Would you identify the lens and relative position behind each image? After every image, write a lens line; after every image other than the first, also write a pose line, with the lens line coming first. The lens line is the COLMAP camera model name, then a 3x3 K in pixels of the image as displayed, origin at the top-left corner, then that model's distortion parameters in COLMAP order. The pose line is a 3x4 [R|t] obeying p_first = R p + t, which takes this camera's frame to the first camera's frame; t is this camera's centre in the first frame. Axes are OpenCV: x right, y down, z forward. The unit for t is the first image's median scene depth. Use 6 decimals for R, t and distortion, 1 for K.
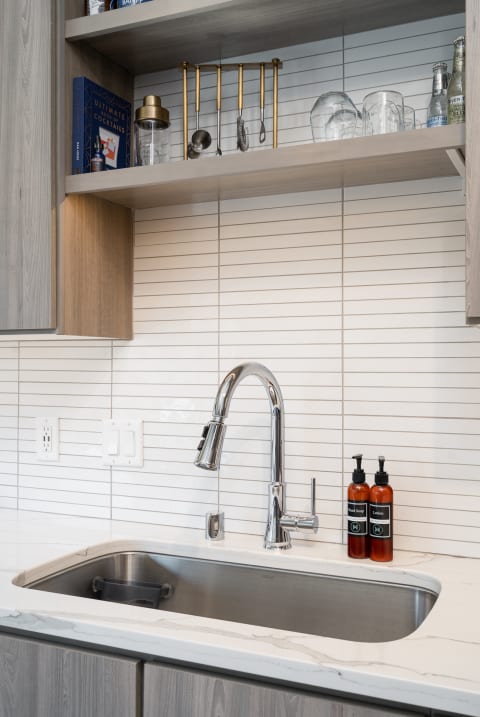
lens RADIAL K [[745.3, 0, 224.8], [0, 745.3, 374.0], [0, 0, 1]] dist [-0.020507, 0.000000]
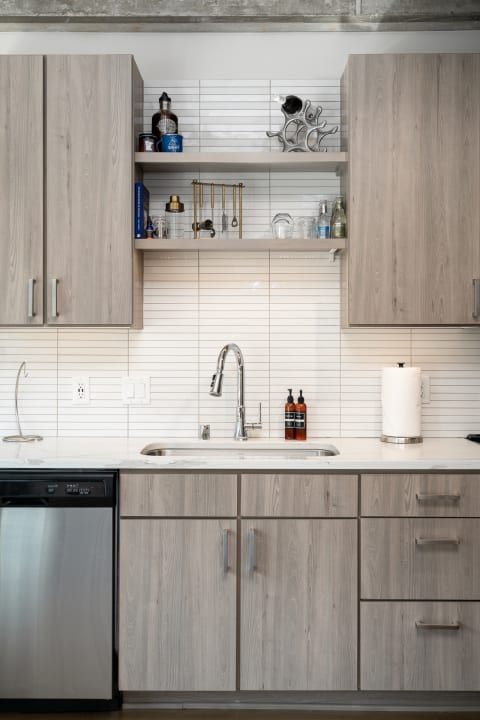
lens RADIAL K [[855.8, 0, 240.3], [0, 855.8, 354.0], [0, 0, 1]] dist [-0.033605, 0.000000]
pose [[0.908403, -0.004298, 0.418074, -0.842235], [0.002429, 0.999985, 0.005003, 0.001193], [-0.418089, -0.003529, 0.908399, -0.977045]]
